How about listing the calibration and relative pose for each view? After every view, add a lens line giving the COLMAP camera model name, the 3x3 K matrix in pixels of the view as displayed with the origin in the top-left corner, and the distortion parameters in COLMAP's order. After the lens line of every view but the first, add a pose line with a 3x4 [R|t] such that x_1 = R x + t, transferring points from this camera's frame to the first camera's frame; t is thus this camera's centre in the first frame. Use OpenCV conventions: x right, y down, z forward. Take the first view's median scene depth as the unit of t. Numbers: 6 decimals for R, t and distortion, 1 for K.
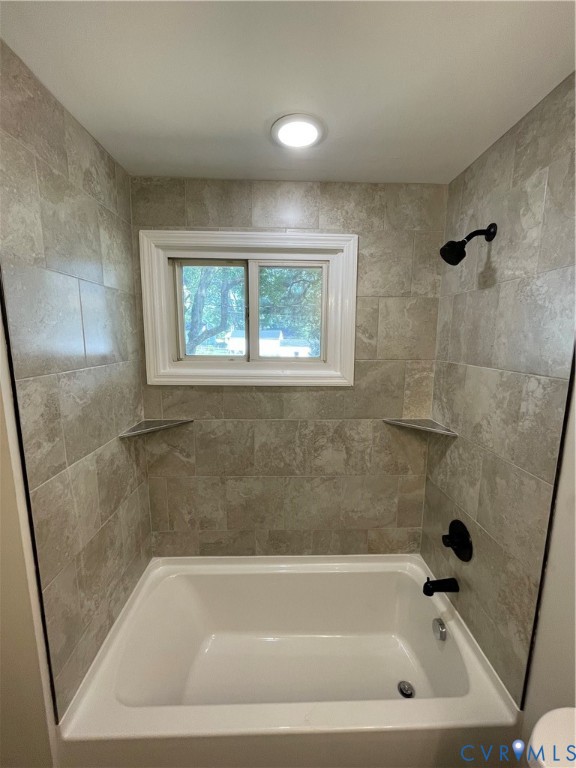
lens RADIAL K [[311.8, 0, 286.9], [0, 311.8, 383.8], [0, 0, 1]] dist [-0.000846, -0.000456]
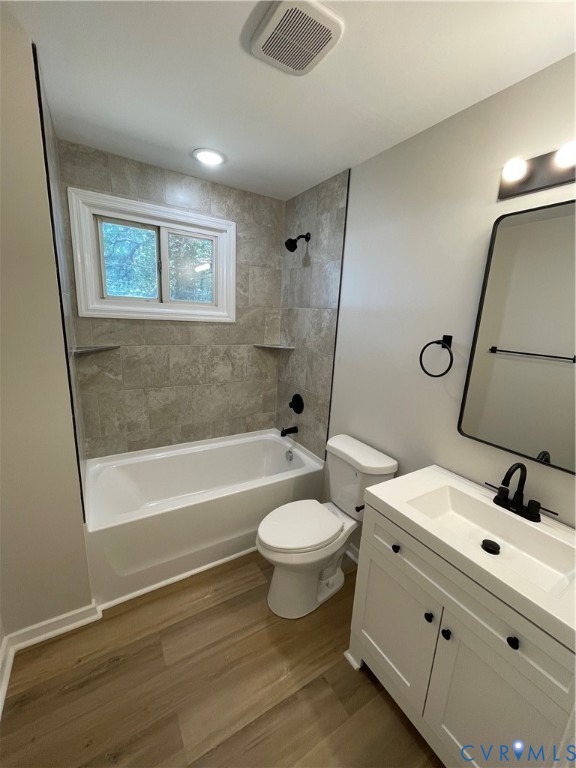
lens RADIAL K [[311.8, 0, 287.4], [0, 311.8, 384.2], [0, 0, 1]] dist [-0.000846, -0.000456]
pose [[0.865888, -0.072757, 0.494918, -0.371925], [0.030160, 0.995160, 0.093529, 0.184409], [-0.499327, -0.066059, 0.863892, -0.519198]]
